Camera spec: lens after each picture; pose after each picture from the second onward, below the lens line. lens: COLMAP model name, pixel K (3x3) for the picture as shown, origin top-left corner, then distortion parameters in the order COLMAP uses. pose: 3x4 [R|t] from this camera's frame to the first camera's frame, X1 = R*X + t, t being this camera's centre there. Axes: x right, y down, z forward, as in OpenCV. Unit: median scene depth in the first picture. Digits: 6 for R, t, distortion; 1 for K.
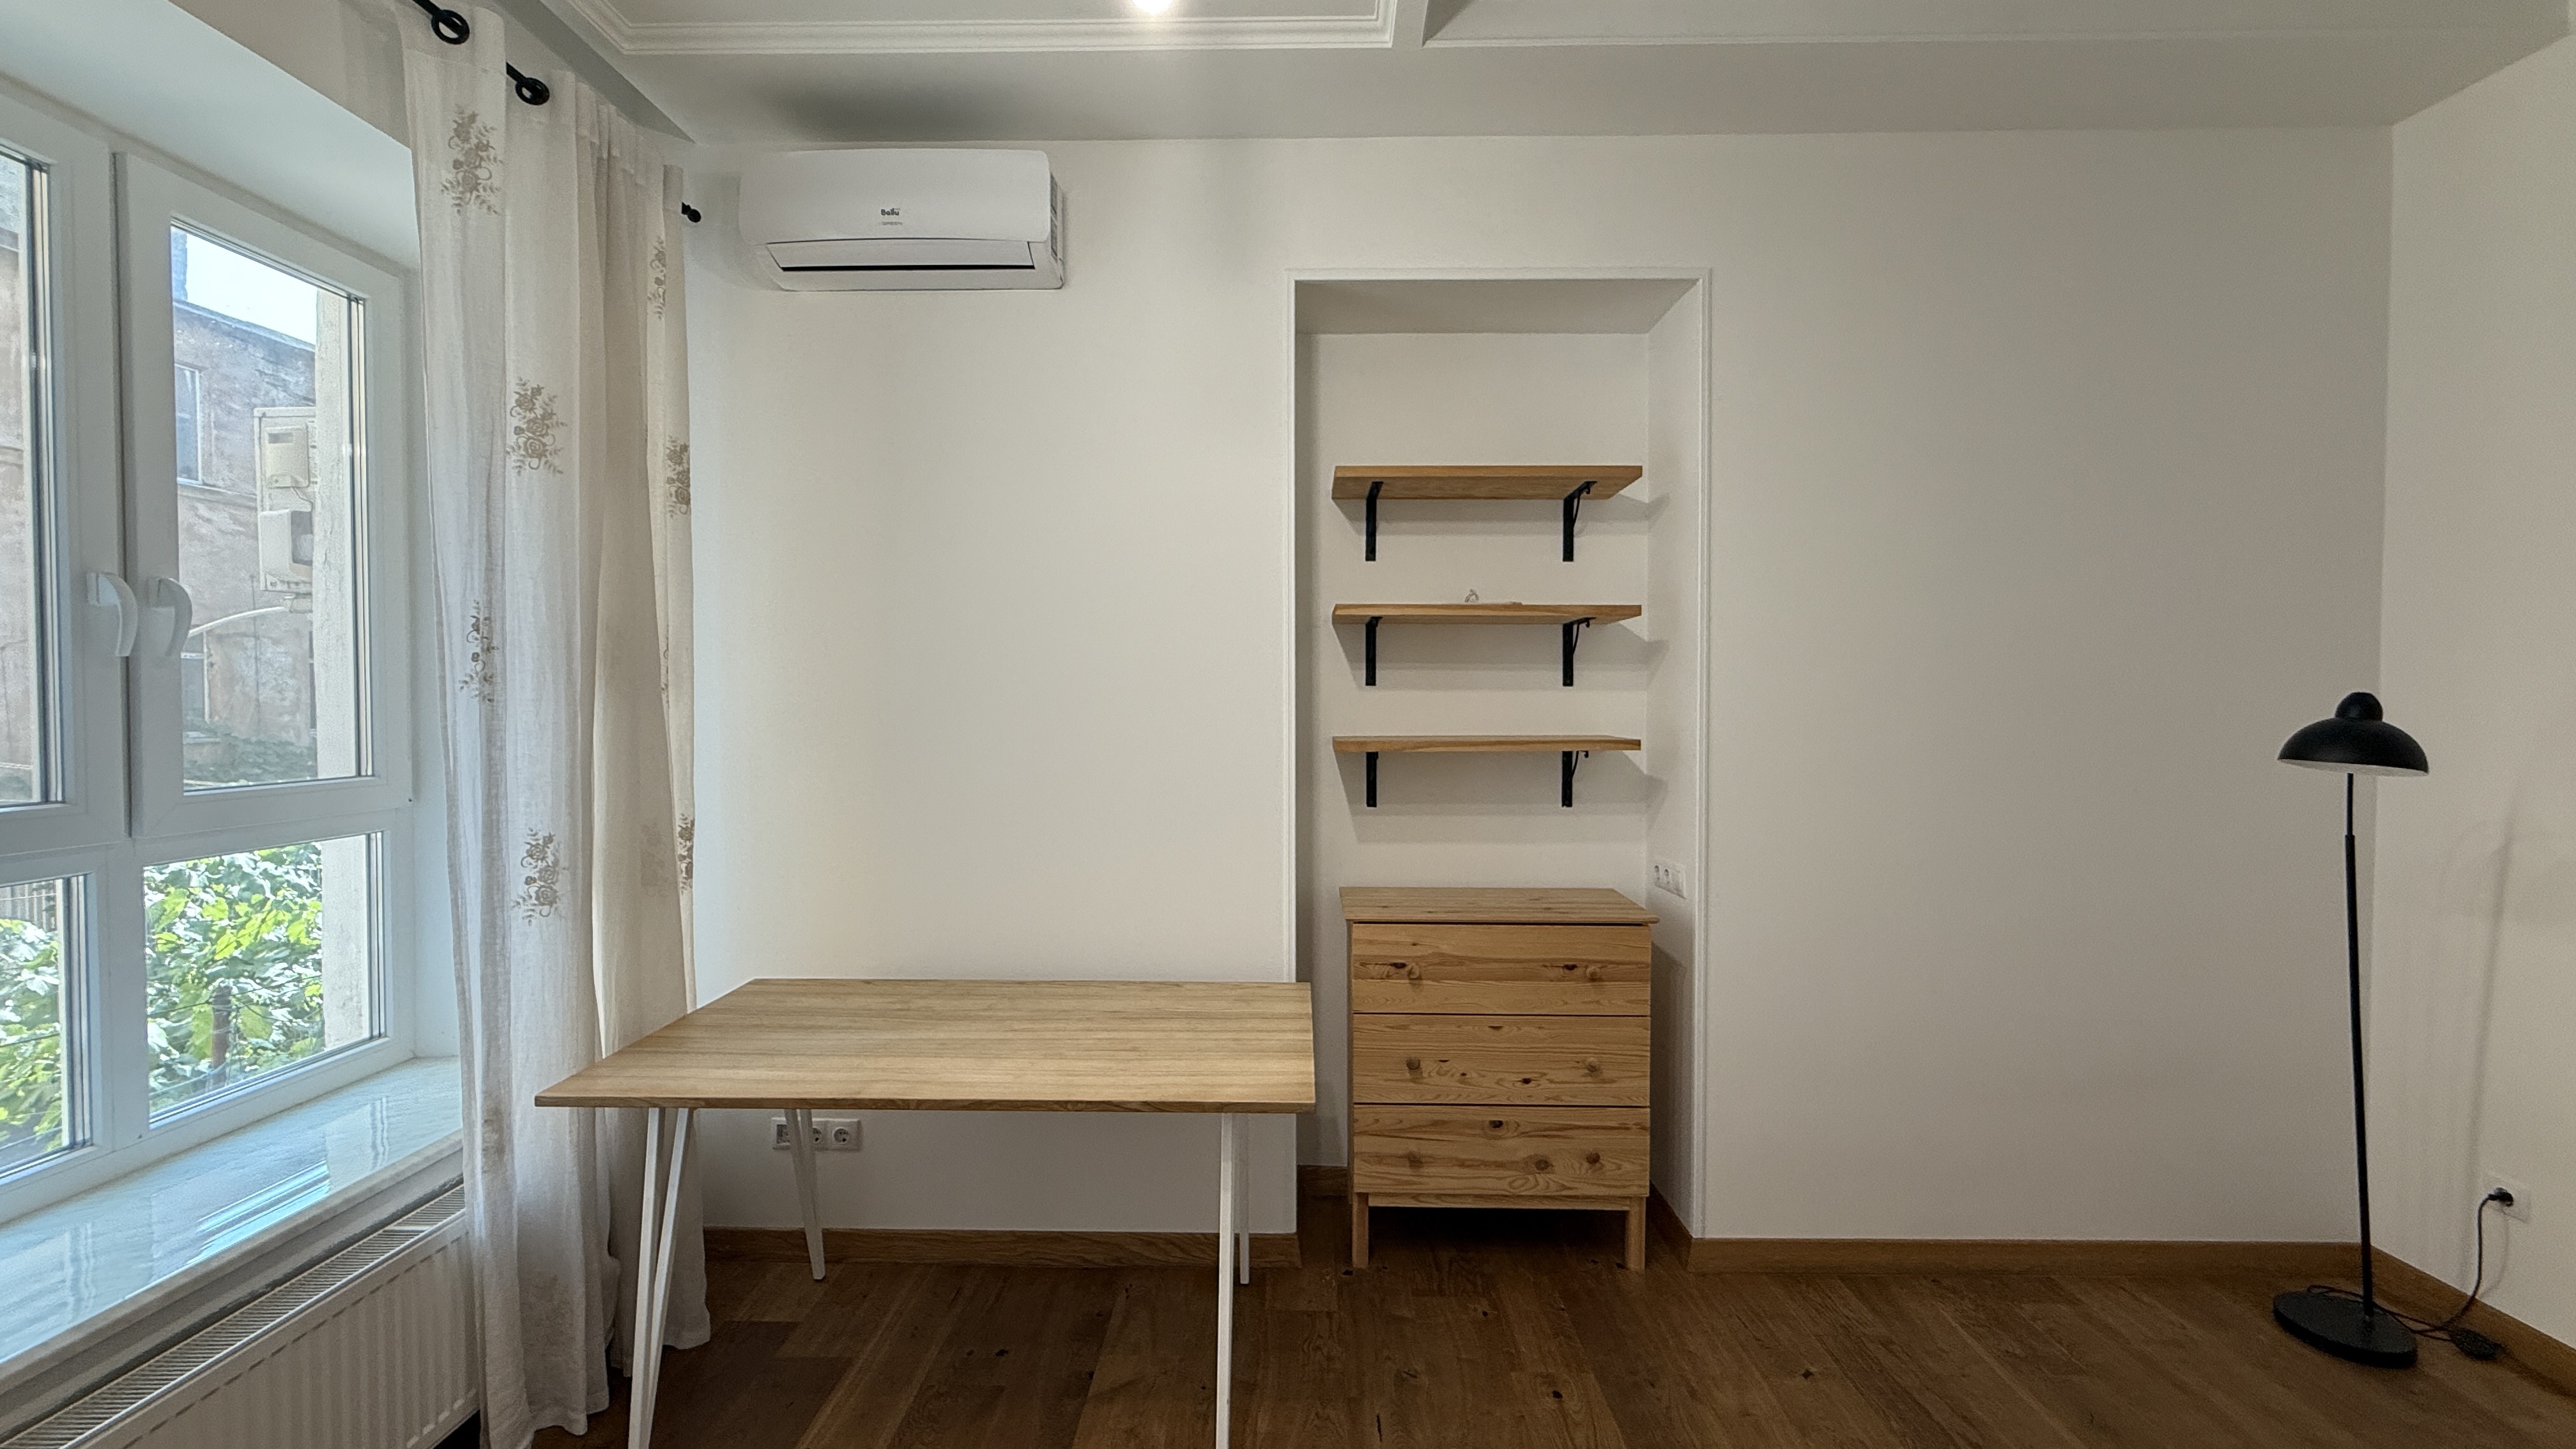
lens RADIAL K [[1029.8, 0, 1287.9], [0, 1029.8, 720.2], [0, 0, 1]] dist [-0.000193, 0.000264]
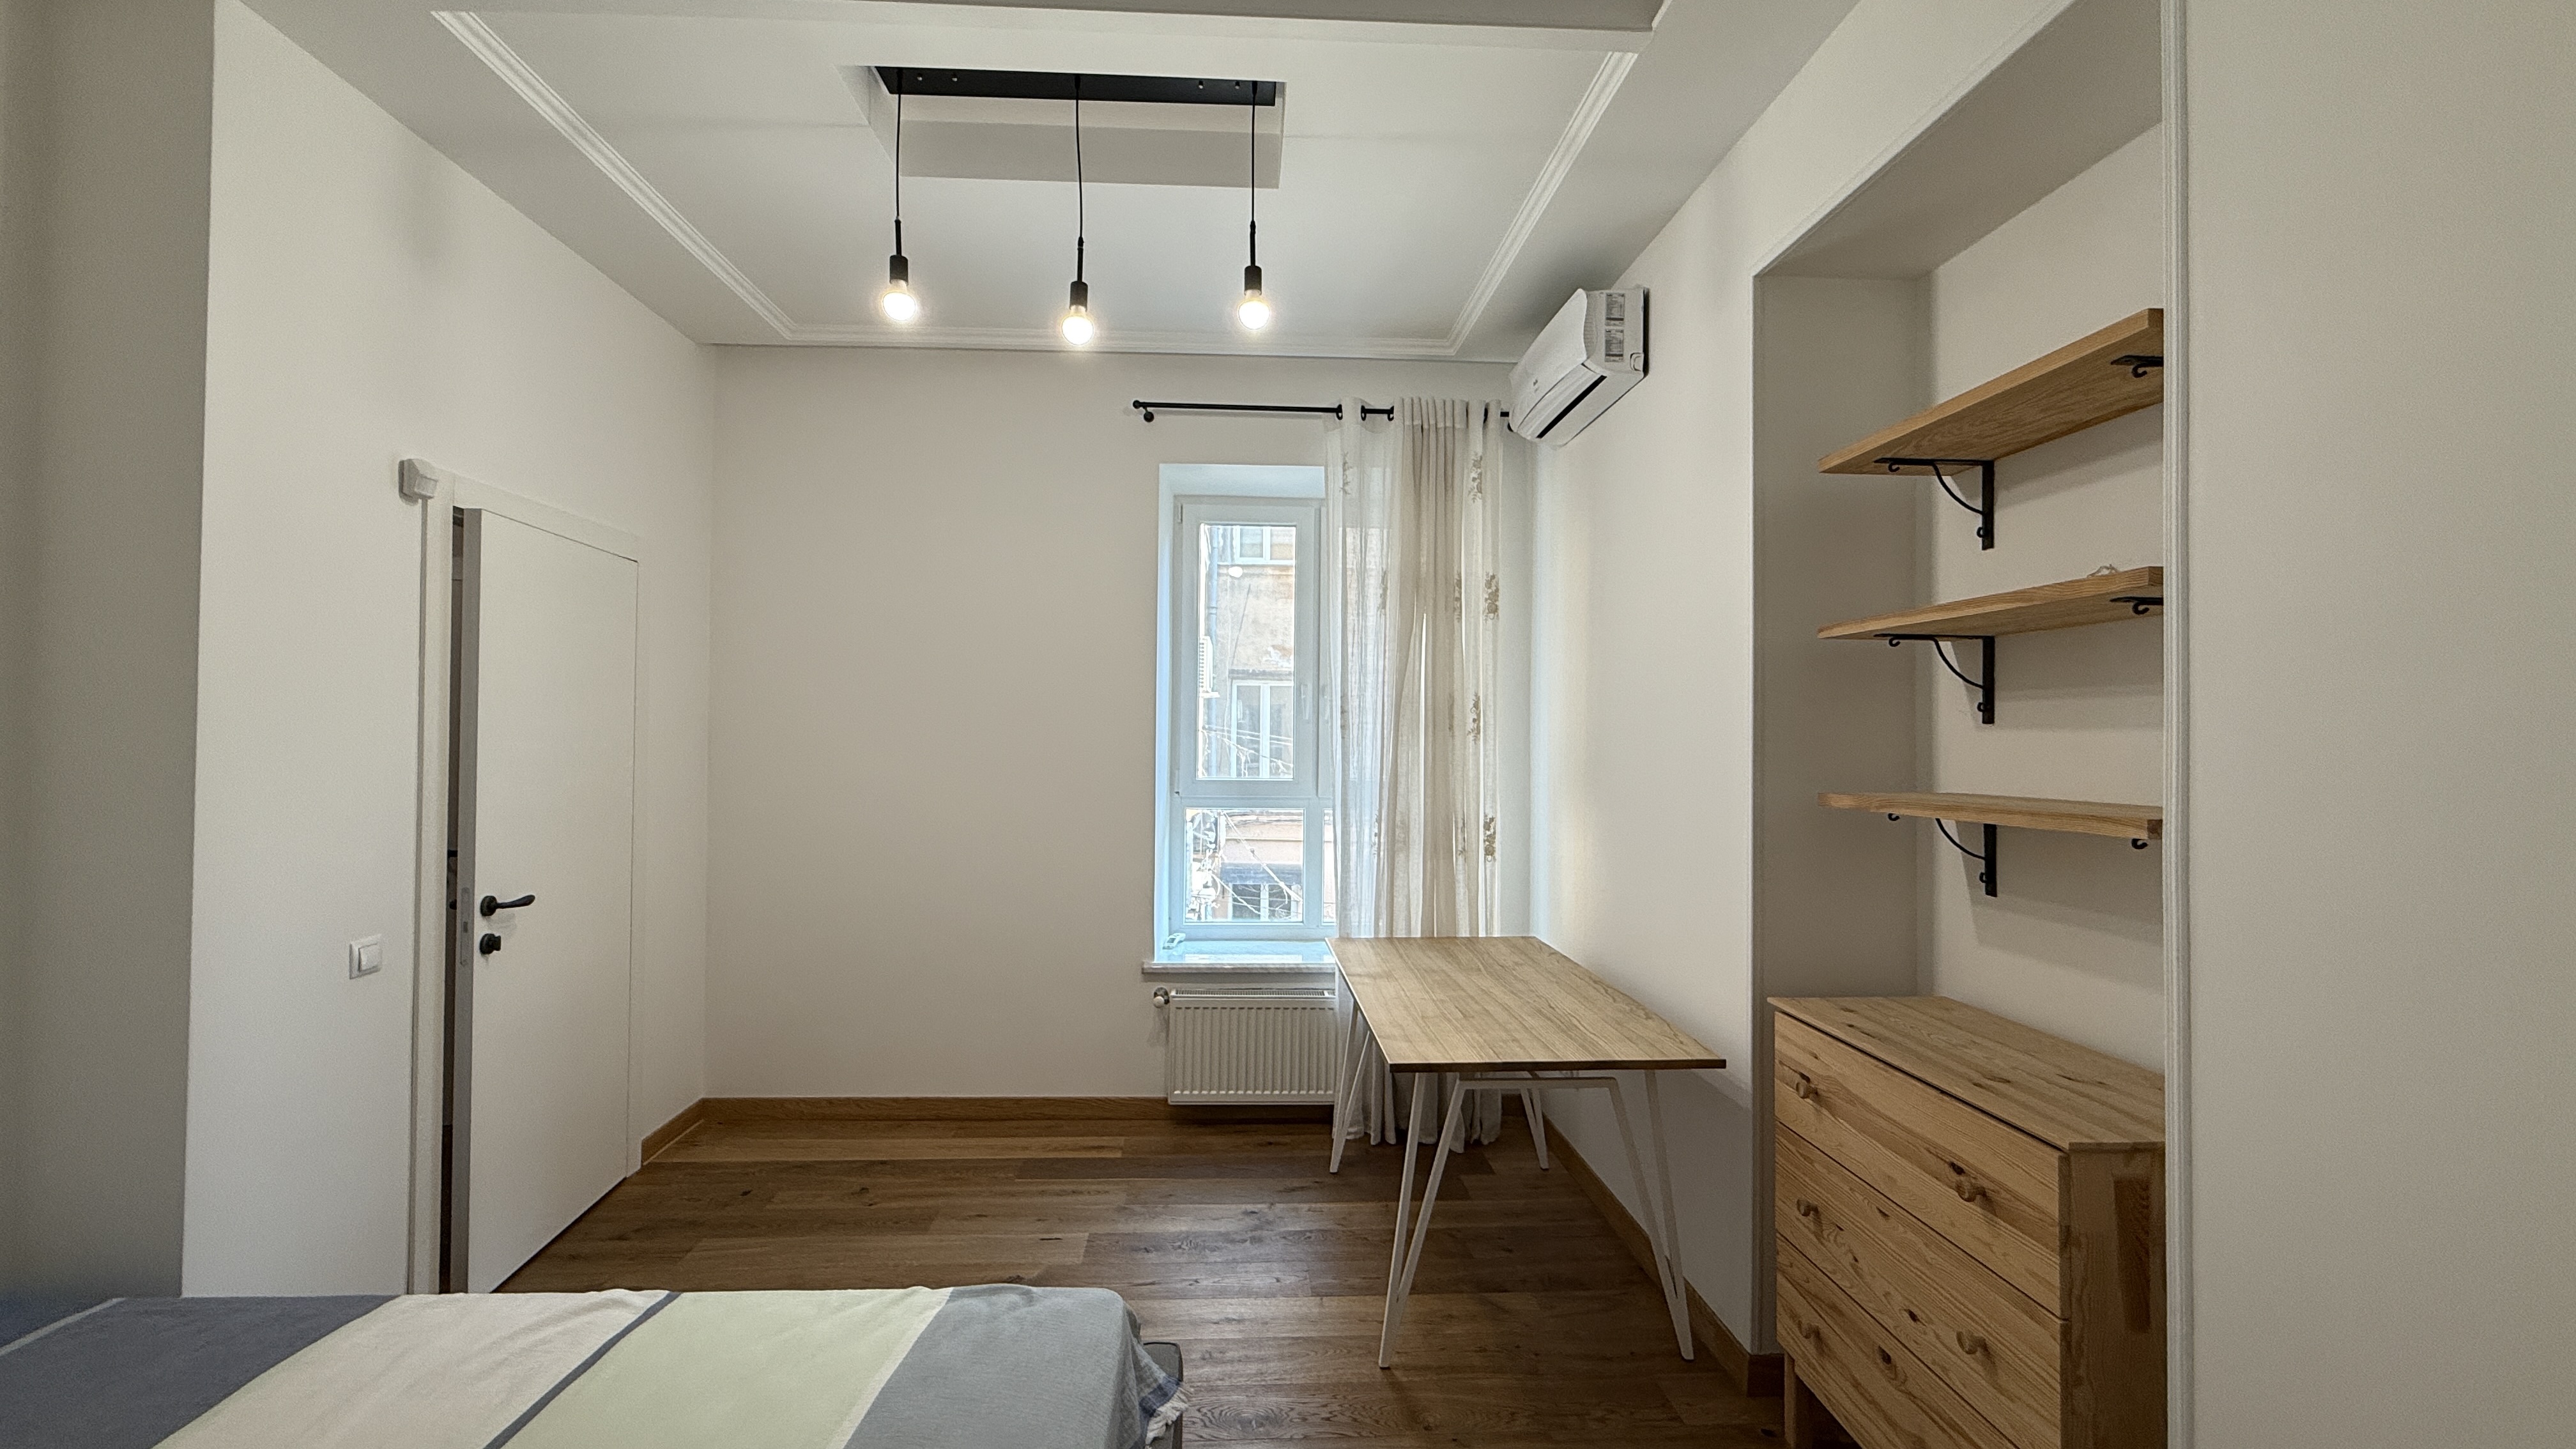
lens RADIAL K [[1029.8, 0, 1288.7], [0, 1029.8, 725.1], [0, 0, 1]] dist [-0.000193, 0.000264]
pose [[0.079565, -0.012121, -0.996756, 0.860085], [-0.031596, 0.999393, -0.014675, -0.007709], [0.996329, 0.032661, 0.079134, 0.530937]]
